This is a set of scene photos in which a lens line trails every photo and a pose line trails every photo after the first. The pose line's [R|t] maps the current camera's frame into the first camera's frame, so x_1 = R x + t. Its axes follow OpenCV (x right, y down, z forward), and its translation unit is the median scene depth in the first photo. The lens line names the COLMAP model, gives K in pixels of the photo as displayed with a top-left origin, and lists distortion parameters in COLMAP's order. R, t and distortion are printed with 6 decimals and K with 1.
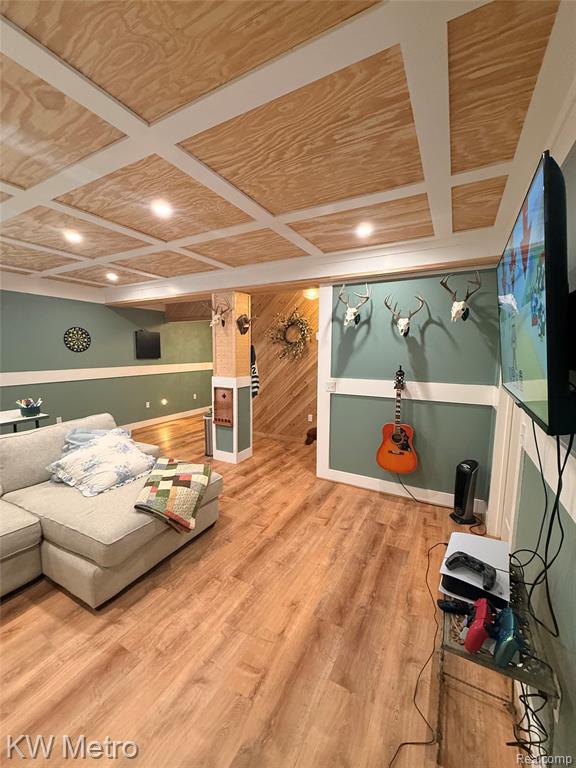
lens RADIAL K [[305.2, 0, 287.0], [0, 305.2, 383.1], [0, 0, 1]] dist [0.004038, 0.000213]
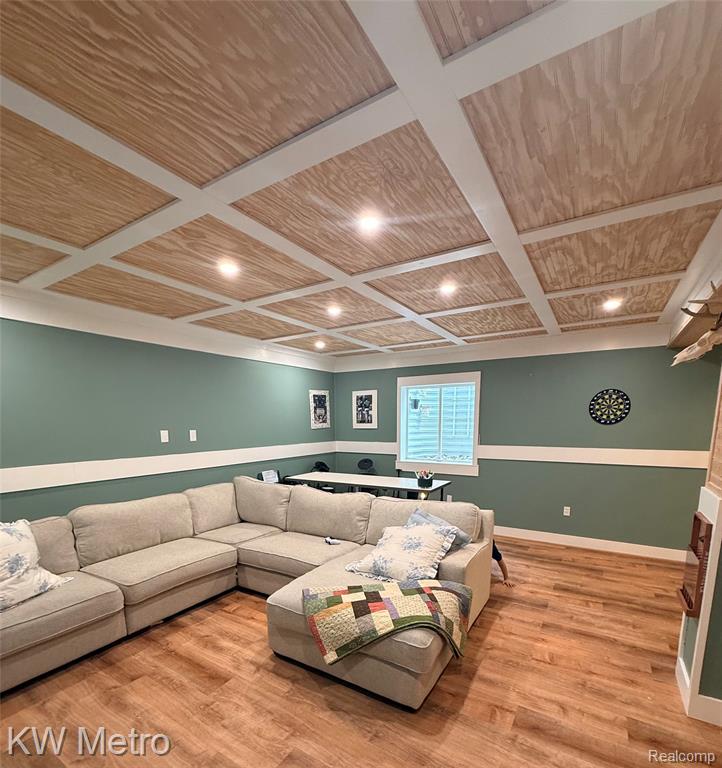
lens RADIAL K [[384.5, 0, 363.1], [0, 384.5, 481.2], [0, 0, 1]] dist [-0.001811, 0.000217]
pose [[-0.055472, 0.151679, -0.986872, 0.451564], [-0.102242, 0.982335, 0.156729, -0.097330], [0.993212, 0.109594, -0.038984, 0.878676]]
